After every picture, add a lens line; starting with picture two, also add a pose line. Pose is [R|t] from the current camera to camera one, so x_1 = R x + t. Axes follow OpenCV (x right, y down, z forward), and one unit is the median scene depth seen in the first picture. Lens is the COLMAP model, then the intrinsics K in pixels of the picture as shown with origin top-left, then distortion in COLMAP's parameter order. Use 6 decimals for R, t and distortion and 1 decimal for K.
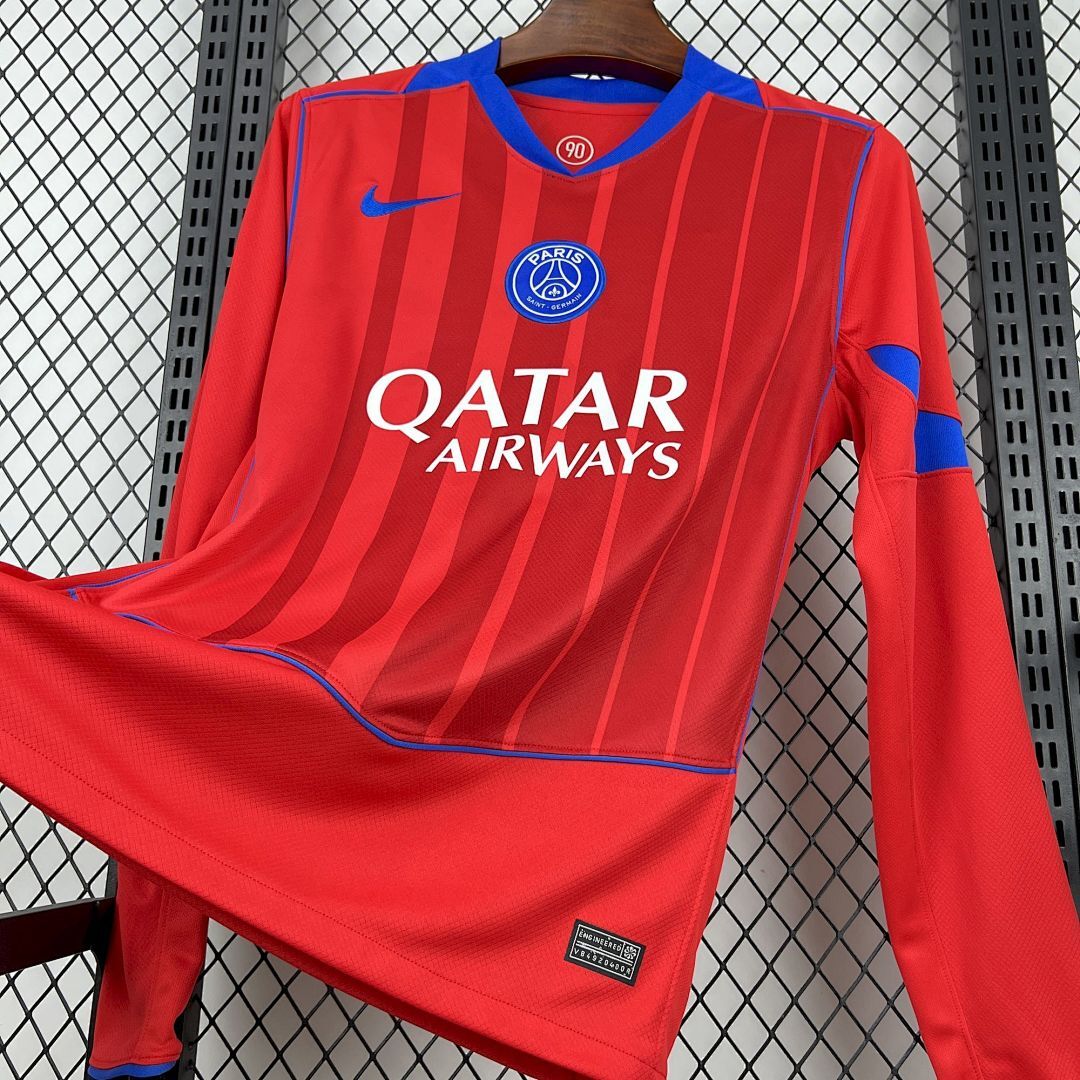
lens RADIAL K [[1136.3, 0, 540.7], [0, 1136.3, 572.5], [0, 0, 1]] dist [0.018950, 0.000512]
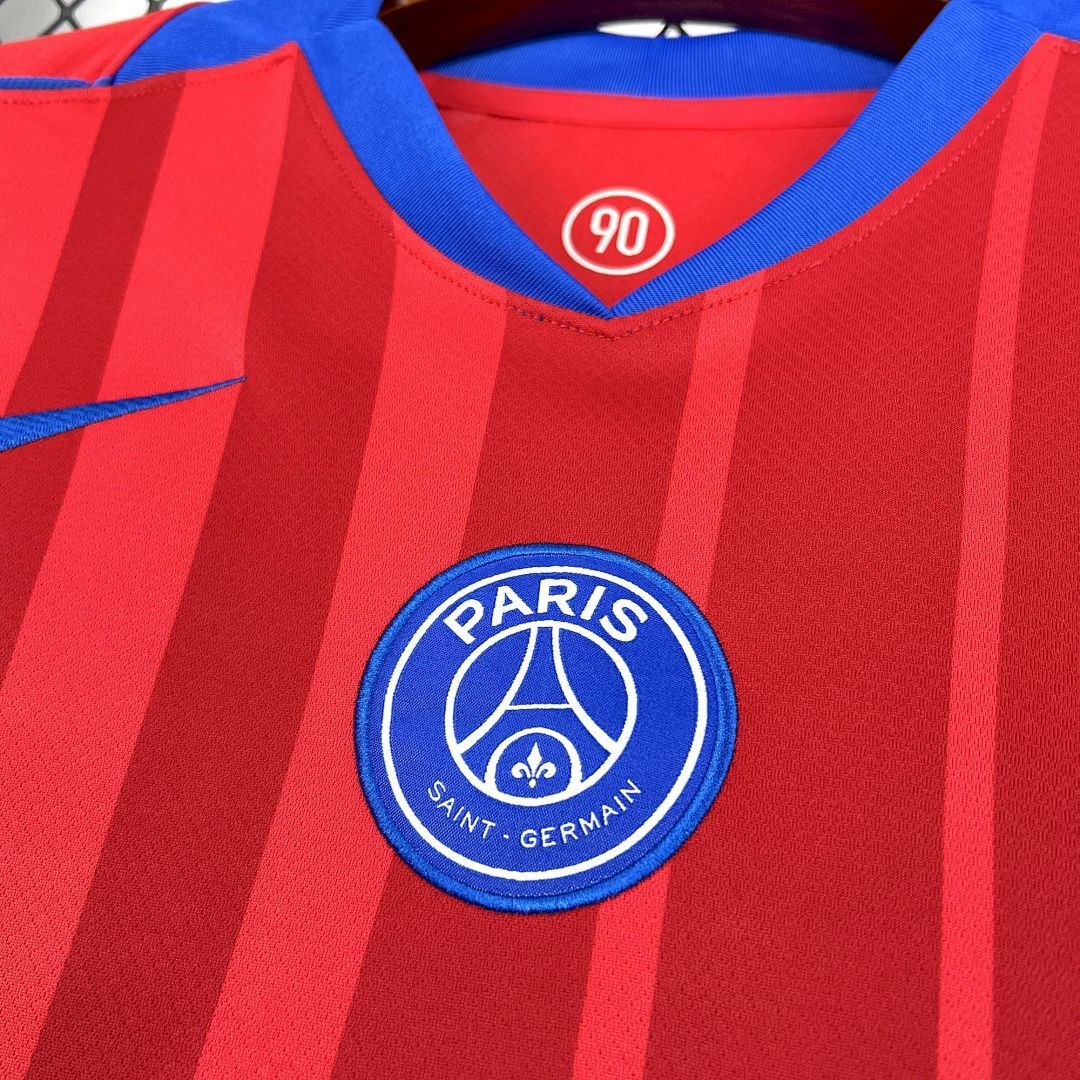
lens RADIAL K [[1230.9, 0, 540.0], [0, 1230.9, 540.0], [0, 0, 1]] dist [0.018328, -0.033947]
pose [[0.998015, -0.012355, -0.061758, 0.030621], [0.005527, 0.993969, -0.109521, -0.261915], [0.062739, 0.108962, 0.992064, 0.705318]]
